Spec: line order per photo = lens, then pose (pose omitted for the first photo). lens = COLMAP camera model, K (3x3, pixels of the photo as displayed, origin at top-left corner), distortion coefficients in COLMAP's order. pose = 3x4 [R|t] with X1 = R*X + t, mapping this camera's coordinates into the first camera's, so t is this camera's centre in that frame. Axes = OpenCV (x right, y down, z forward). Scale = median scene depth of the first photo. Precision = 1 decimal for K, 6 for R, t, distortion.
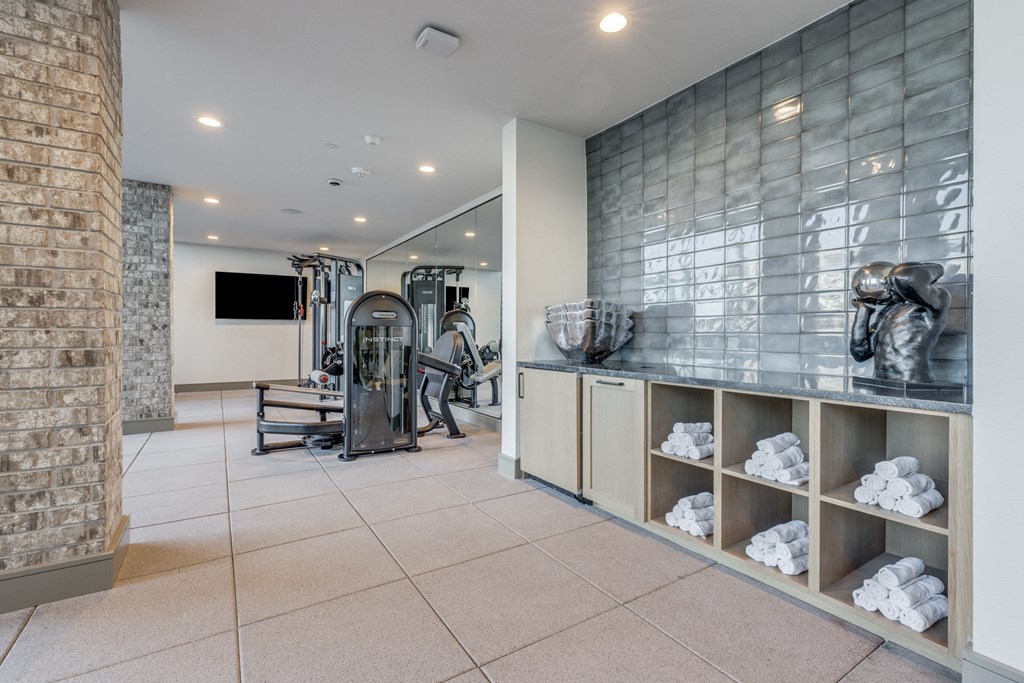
lens RADIAL K [[458.3, 0, 512.0], [0, 458.3, 341.5], [0, 0, 1]] dist [-0.001977, -0.000117]
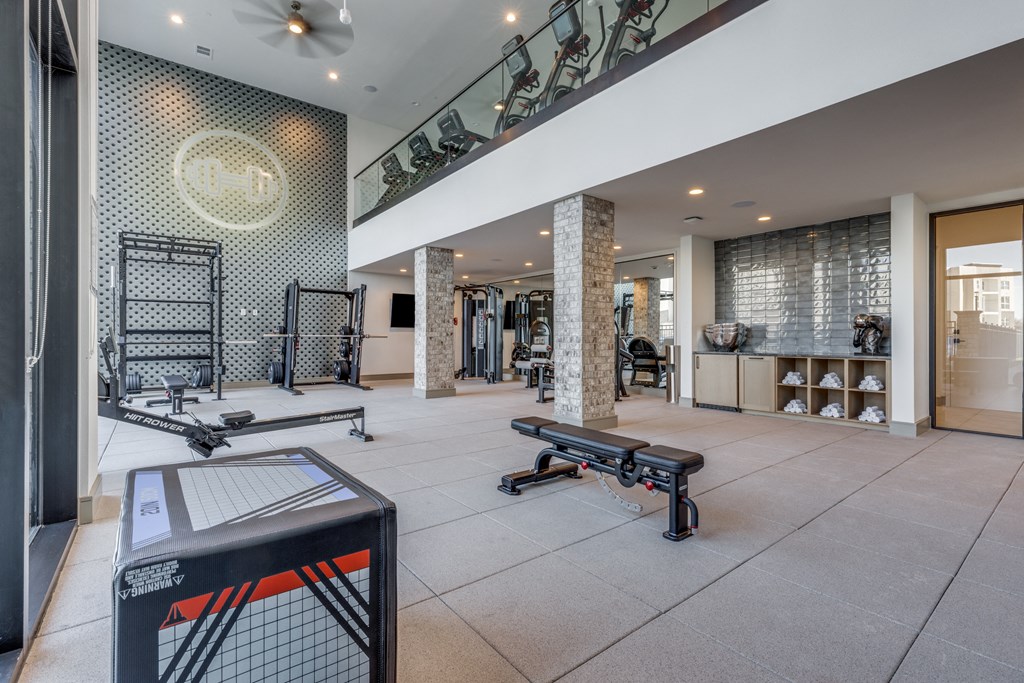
lens RADIAL K [[464.4, 0, 513.0], [0, 464.4, 340.0], [0, 0, 1]] dist [-0.000028, 0.000017]
pose [[0.994965, -0.000671, 0.100216, -1.684454], [0.002041, 0.999906, -0.013569, 0.031264], [-0.100198, 0.013705, 0.994873, -1.697336]]
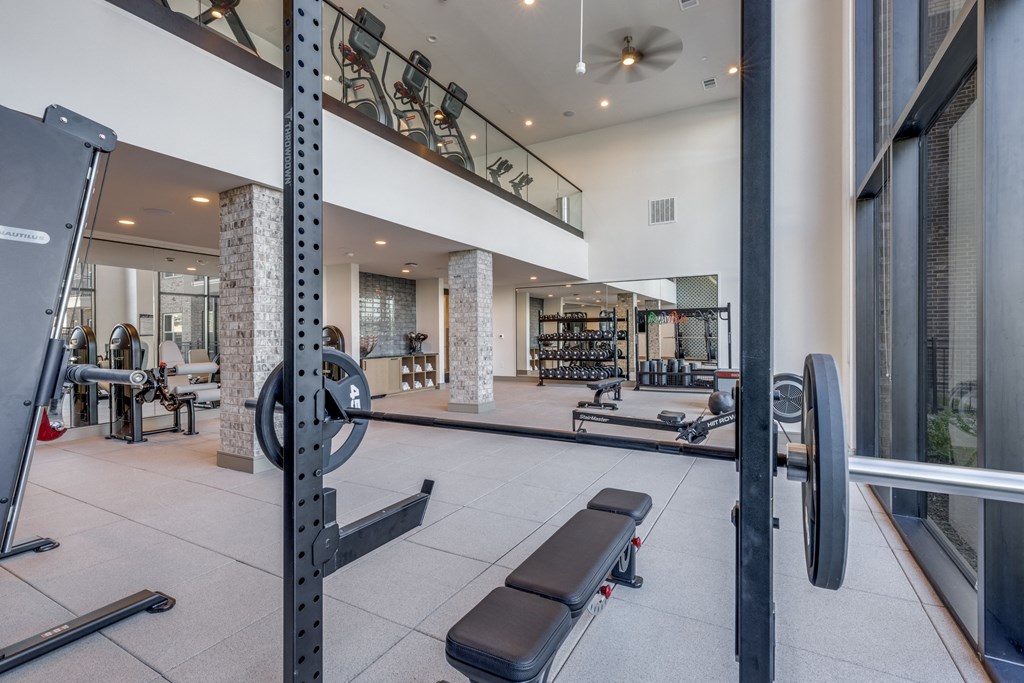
lens RADIAL K [[464.4, 0, 513.0], [0, 464.4, 340.0], [0, 0, 1]] dist [-0.000028, 0.000017]
pose [[-0.475446, -0.004583, 0.879733, -4.553385], [0.014364, 0.999813, 0.012972, -0.124396], [-0.879627, 0.018804, -0.475291, 2.479049]]
